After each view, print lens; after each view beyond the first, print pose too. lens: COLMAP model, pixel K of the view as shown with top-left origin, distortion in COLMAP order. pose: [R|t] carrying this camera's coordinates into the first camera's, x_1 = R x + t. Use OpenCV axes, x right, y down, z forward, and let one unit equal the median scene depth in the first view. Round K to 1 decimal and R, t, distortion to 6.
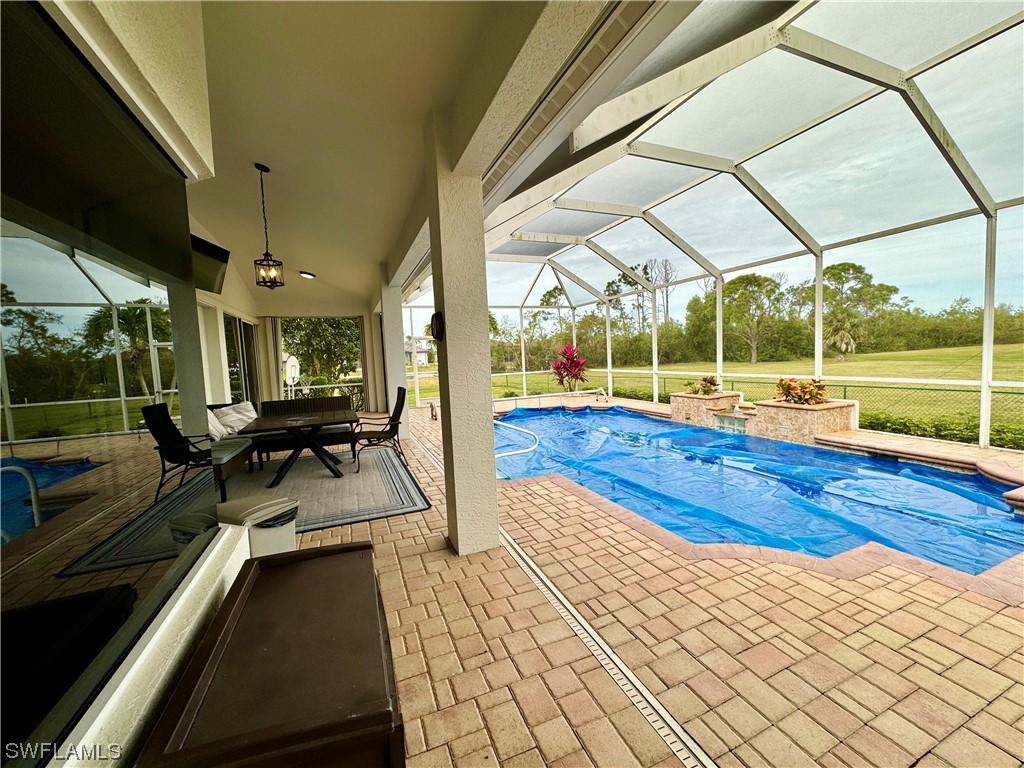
lens RADIAL K [[409.8, 0, 512.0], [0, 409.8, 384.0], [0, 0, 1]] dist [-0.000190, -0.000450]
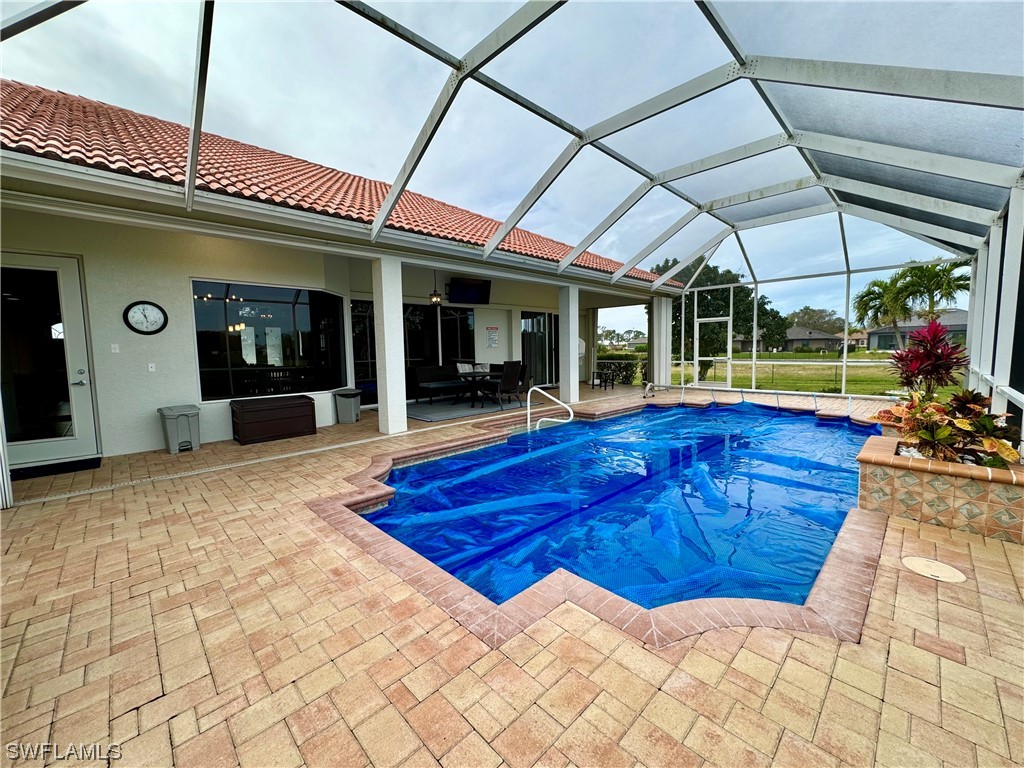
lens RADIAL K [[409.8, 0, 512.0], [0, 409.8, 384.0], [0, 0, 1]] dist [-0.000190, -0.000450]
pose [[0.370323, 0.121405, -0.920935, 0.514170], [-0.068536, 0.992291, 0.103252, -0.027396], [0.926371, 0.024880, 0.375789, 0.194389]]
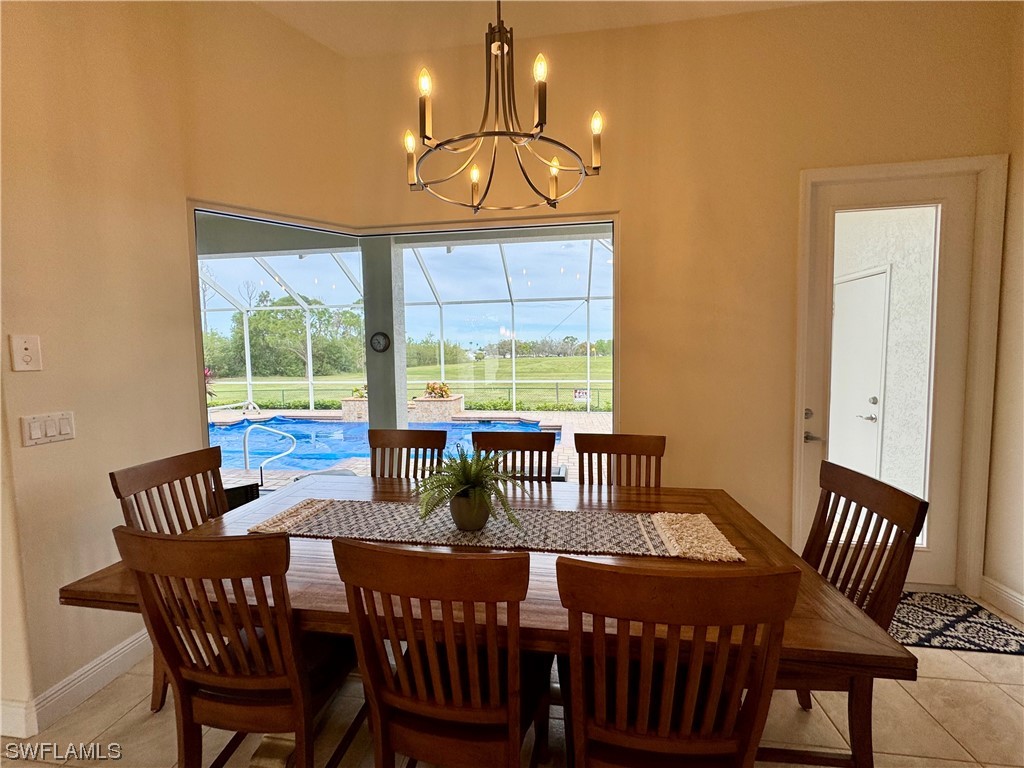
lens RADIAL K [[409.8, 0, 512.0], [0, 409.8, 384.0], [0, 0, 1]] dist [-0.000190, -0.000450]
pose [[0.505325, -0.021260, 0.862667, -0.280829], [0.053175, 0.998564, -0.006540, 0.009415], [-0.861289, 0.049177, 0.505730, -0.032010]]
